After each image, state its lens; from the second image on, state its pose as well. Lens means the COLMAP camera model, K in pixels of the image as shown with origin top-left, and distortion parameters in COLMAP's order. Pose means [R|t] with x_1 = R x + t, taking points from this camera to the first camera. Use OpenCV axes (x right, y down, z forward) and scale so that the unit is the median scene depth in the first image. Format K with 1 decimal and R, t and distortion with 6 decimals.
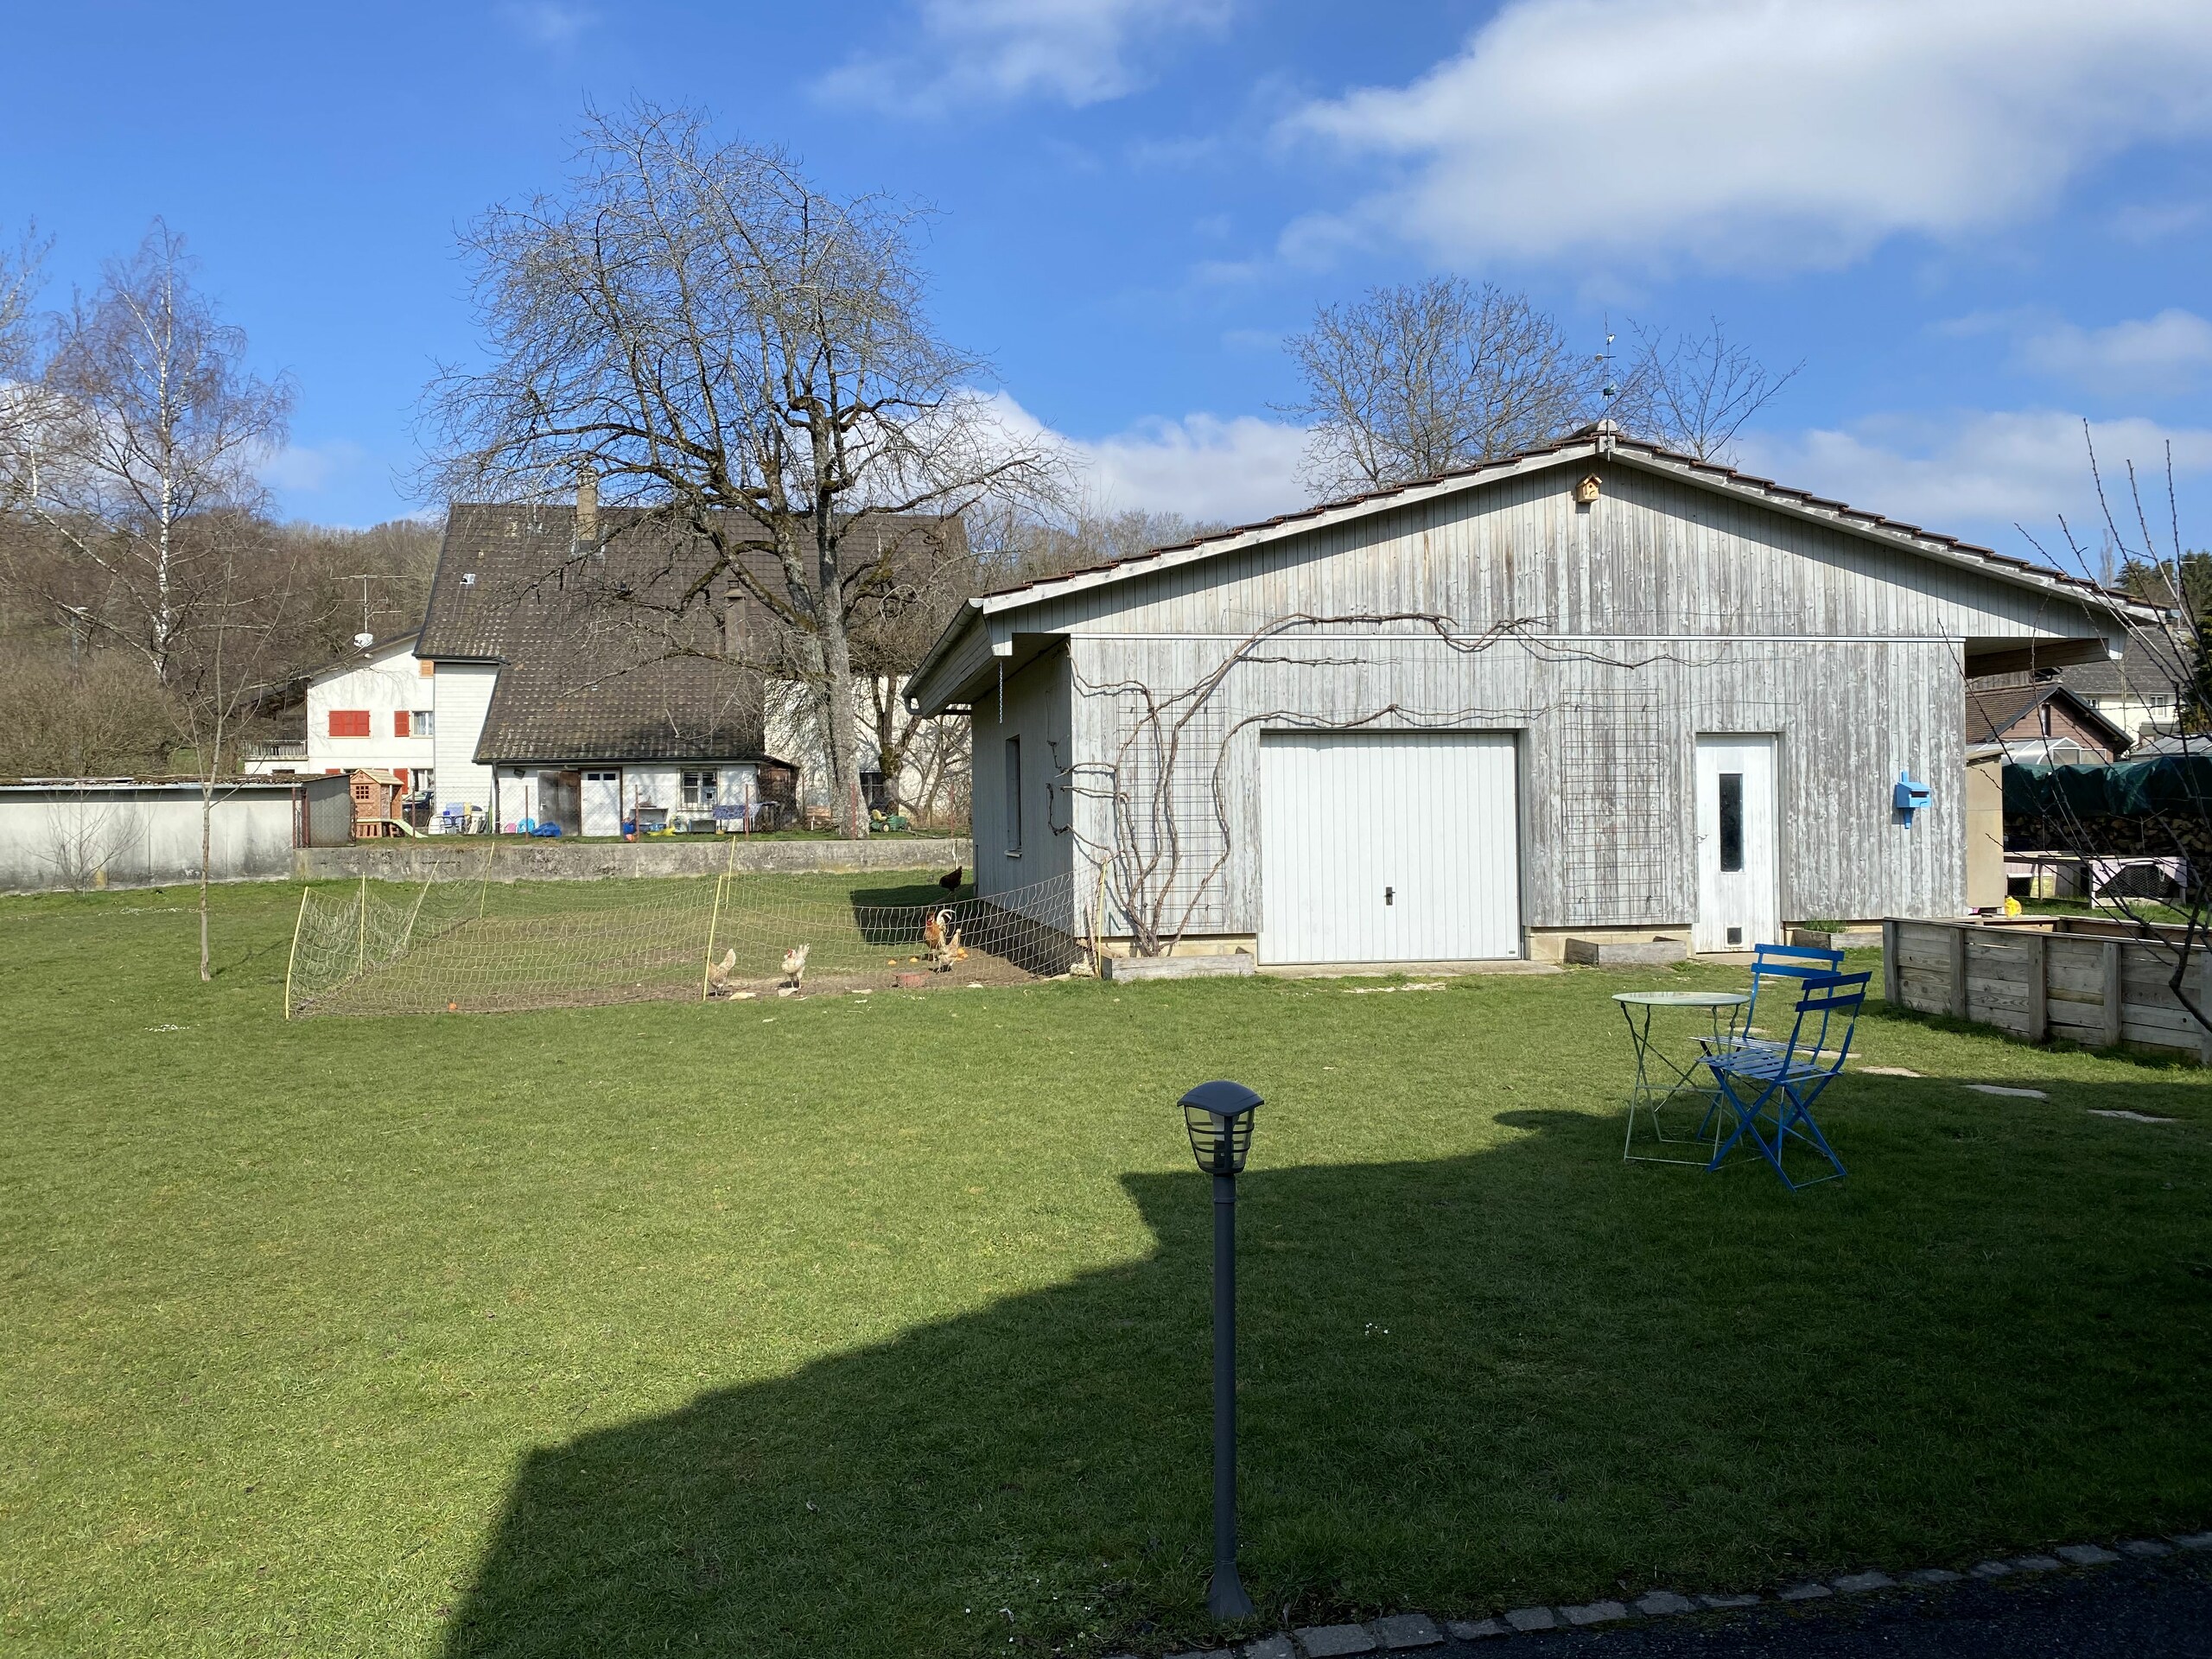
lens RADIAL K [[1673.7, 0, 1102.0], [0, 1673.7, 829.3], [0, 0, 1]] dist [0.104640, -0.223049]
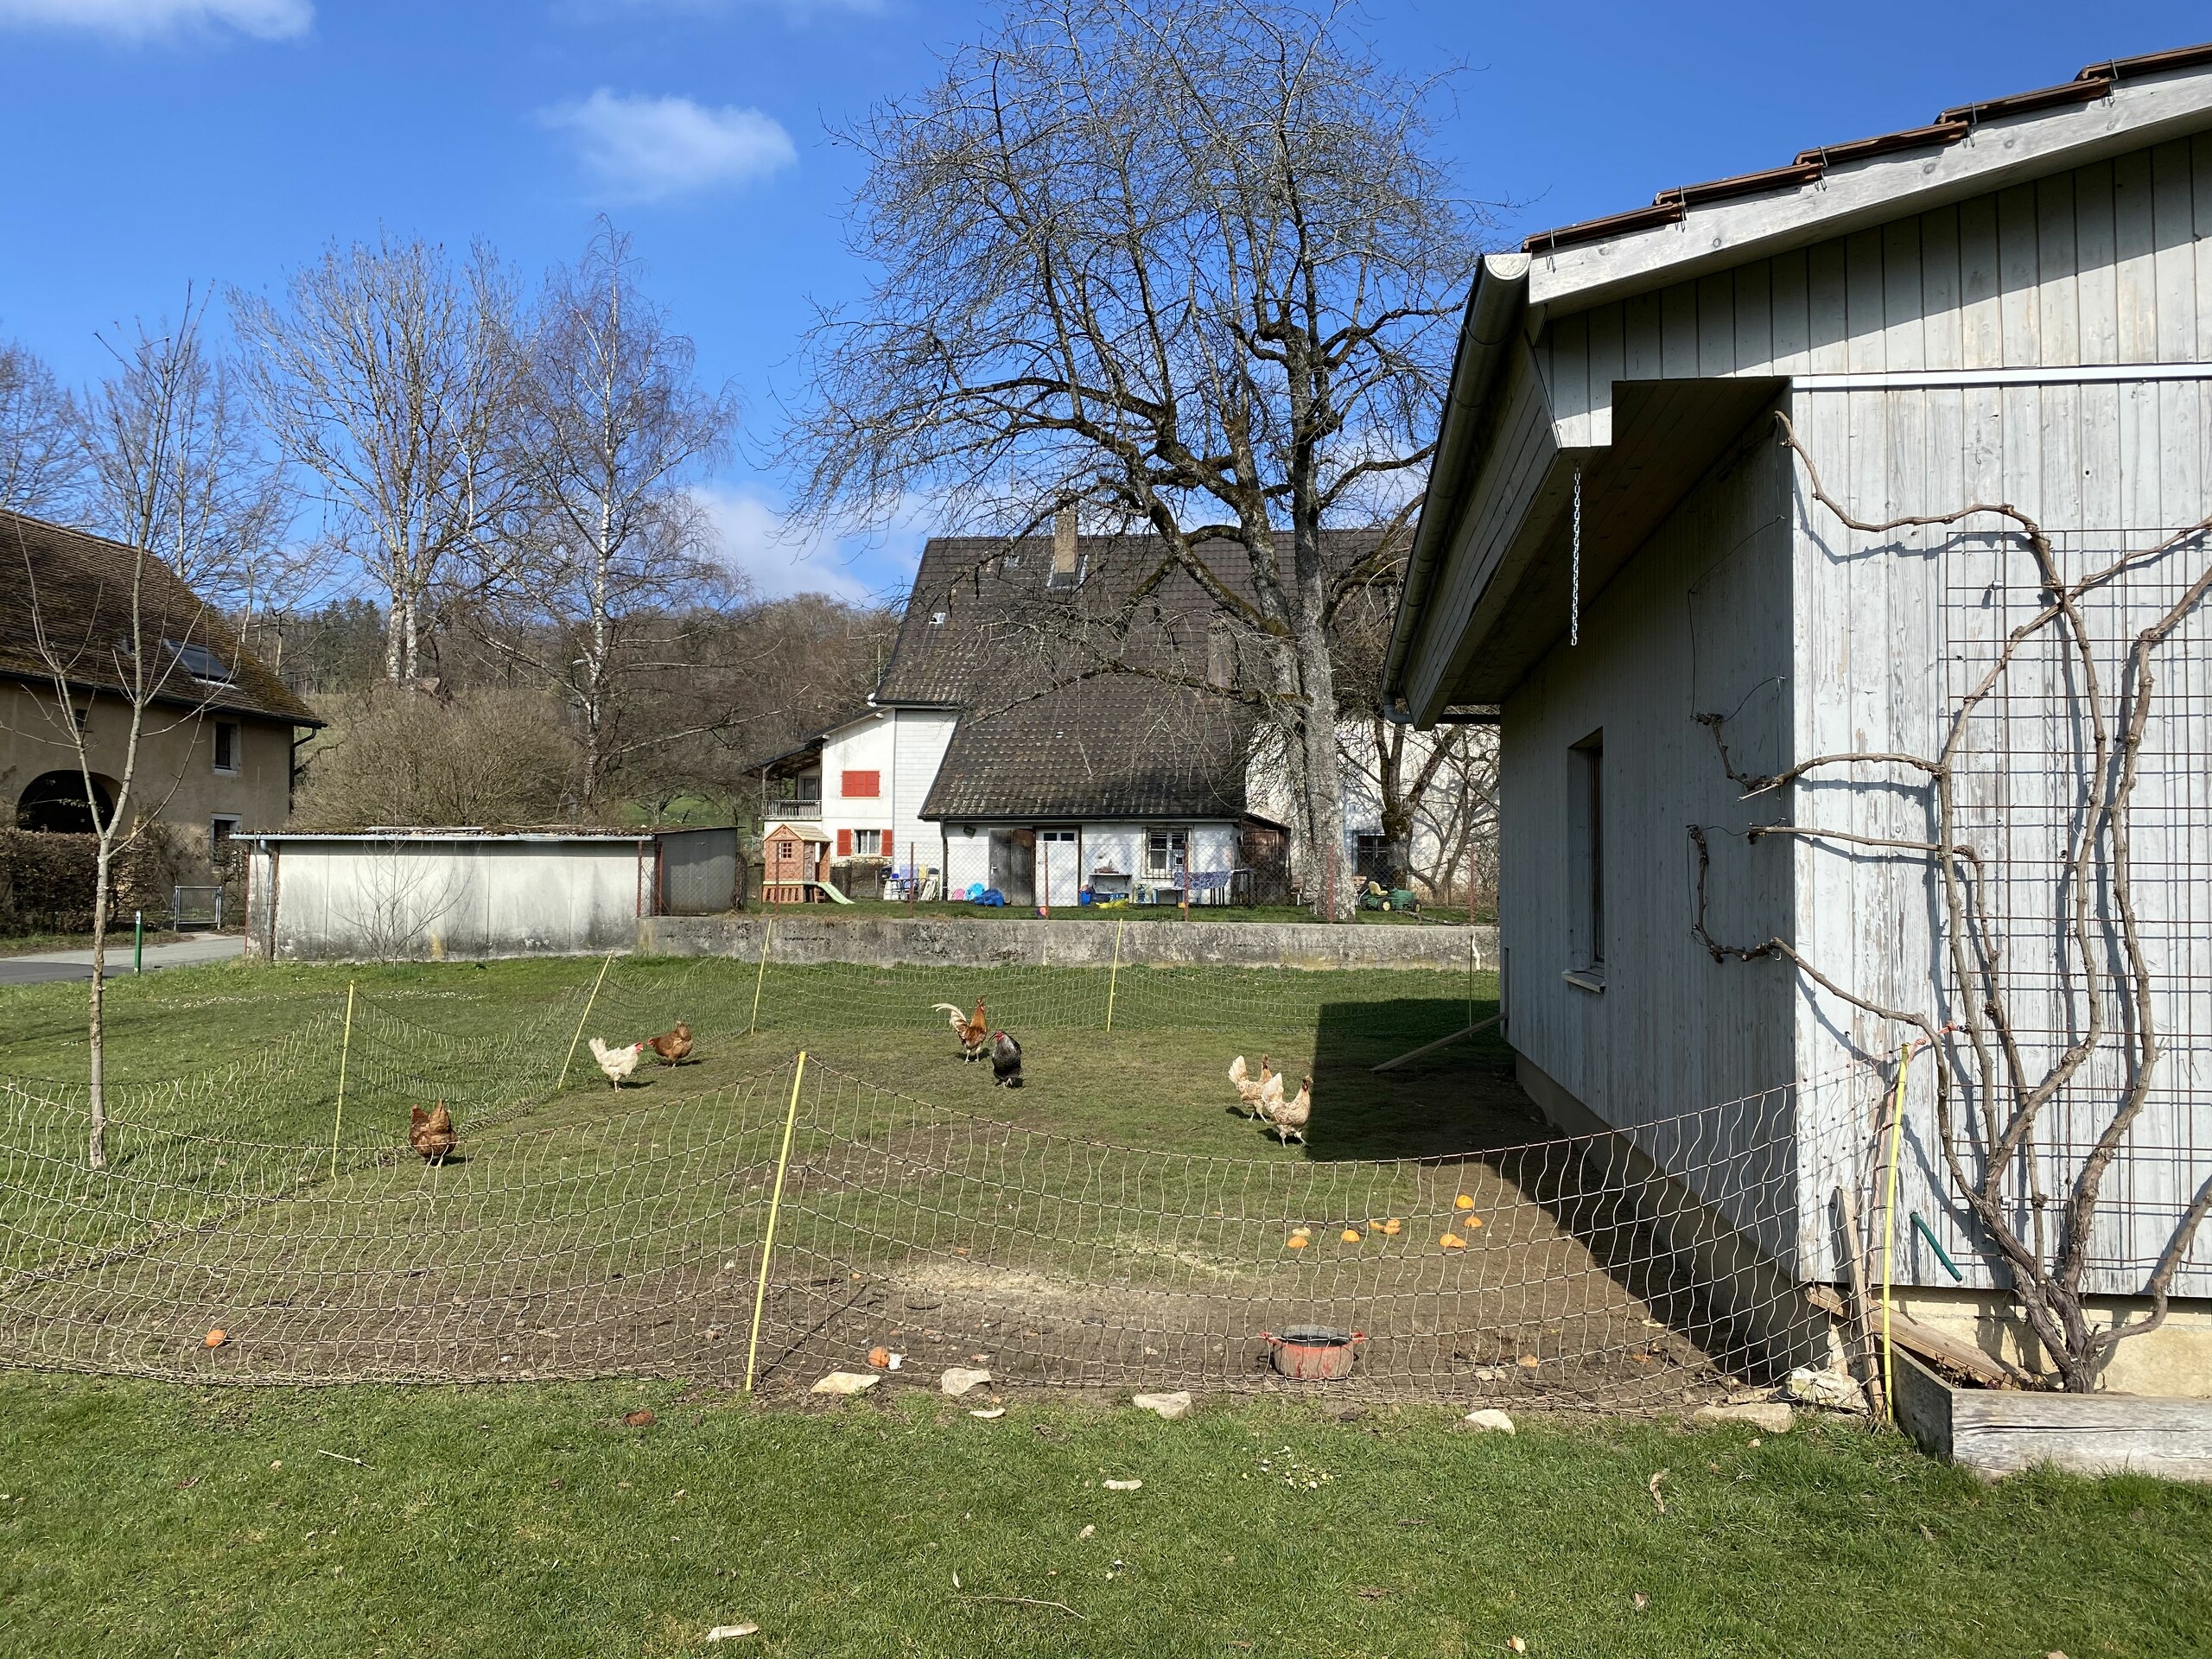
lens RADIAL K [[1673.7, 0, 1102.0], [0, 1673.7, 829.3], [0, 0, 1]] dist [0.104640, -0.223049]
pose [[0.951175, 0.009324, -0.308510, -0.020607], [-0.022196, 0.999022, -0.038238, -0.004123], [0.307852, 0.043219, 0.950452, 0.289930]]
